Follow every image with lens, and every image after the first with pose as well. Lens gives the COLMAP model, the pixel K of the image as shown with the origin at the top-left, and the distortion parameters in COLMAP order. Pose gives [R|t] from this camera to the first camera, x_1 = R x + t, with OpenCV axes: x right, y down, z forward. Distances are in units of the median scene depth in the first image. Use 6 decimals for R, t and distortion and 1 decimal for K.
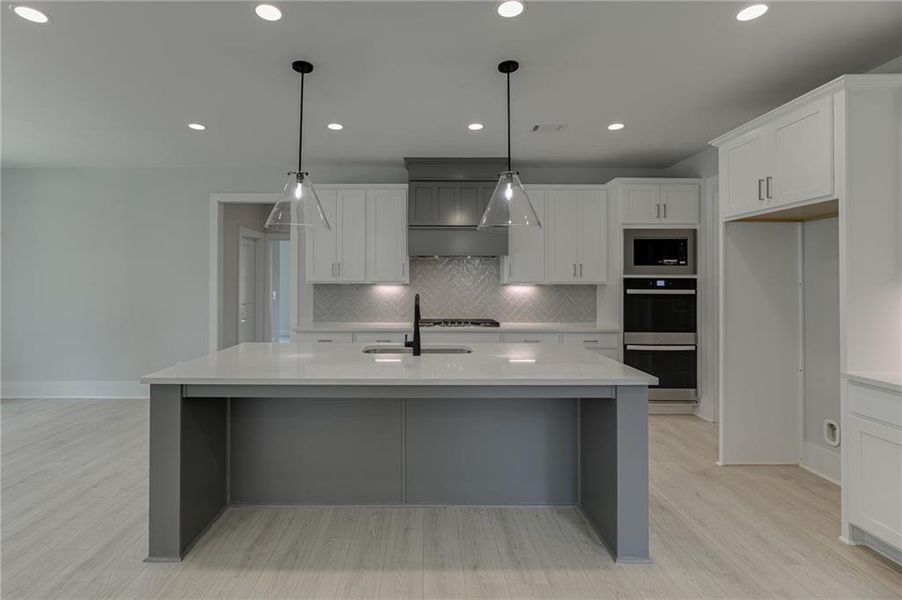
lens RADIAL K [[428.0, 0, 430.0], [0, 428.0, 282.1], [0, 0, 1]] dist [-0.013861, 0.003463]
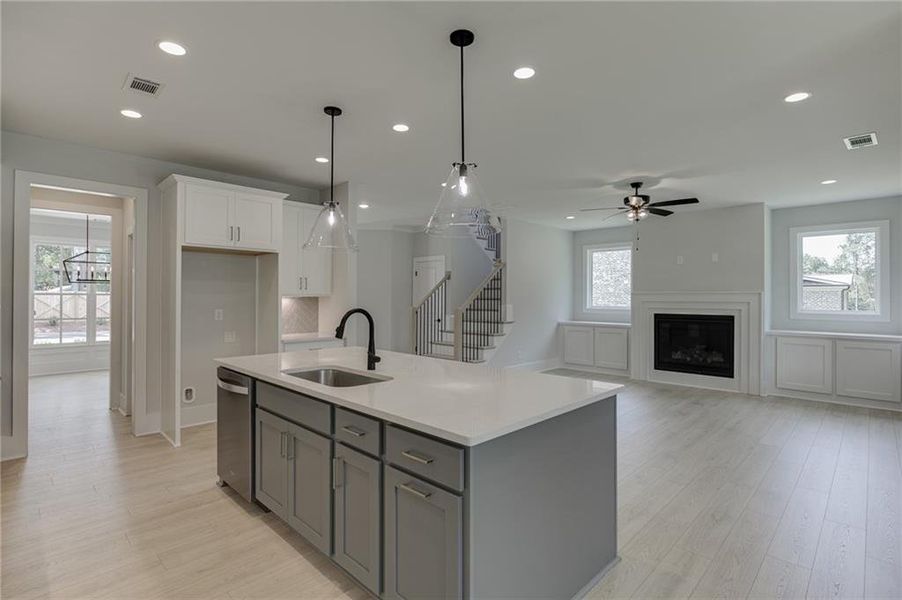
lens RADIAL K [[432.3, 0, 453.6], [0, 432.3, 295.7], [0, 0, 1]] dist [-0.003486, -0.001829]
pose [[-0.708758, -0.002302, 0.705448, -0.597312], [-0.005792, 0.999980, -0.002556, 0.001240], [-0.705428, -0.005898, -0.708757, 1.070229]]
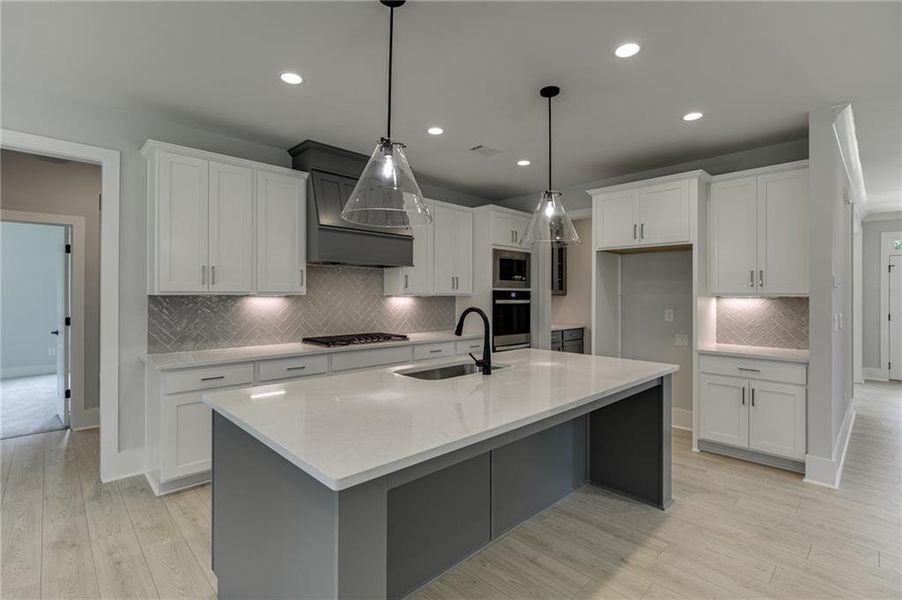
lens RADIAL K [[420.4, 0, 446.9], [0, 420.4, 292.8], [0, 0, 1]] dist [-0.005131, -0.000485]
pose [[0.721603, 0.004164, 0.692294, -0.490082], [-0.003613, 0.999991, -0.002248, -0.000042], [-0.692298, -0.000879, 0.721612, 0.281343]]
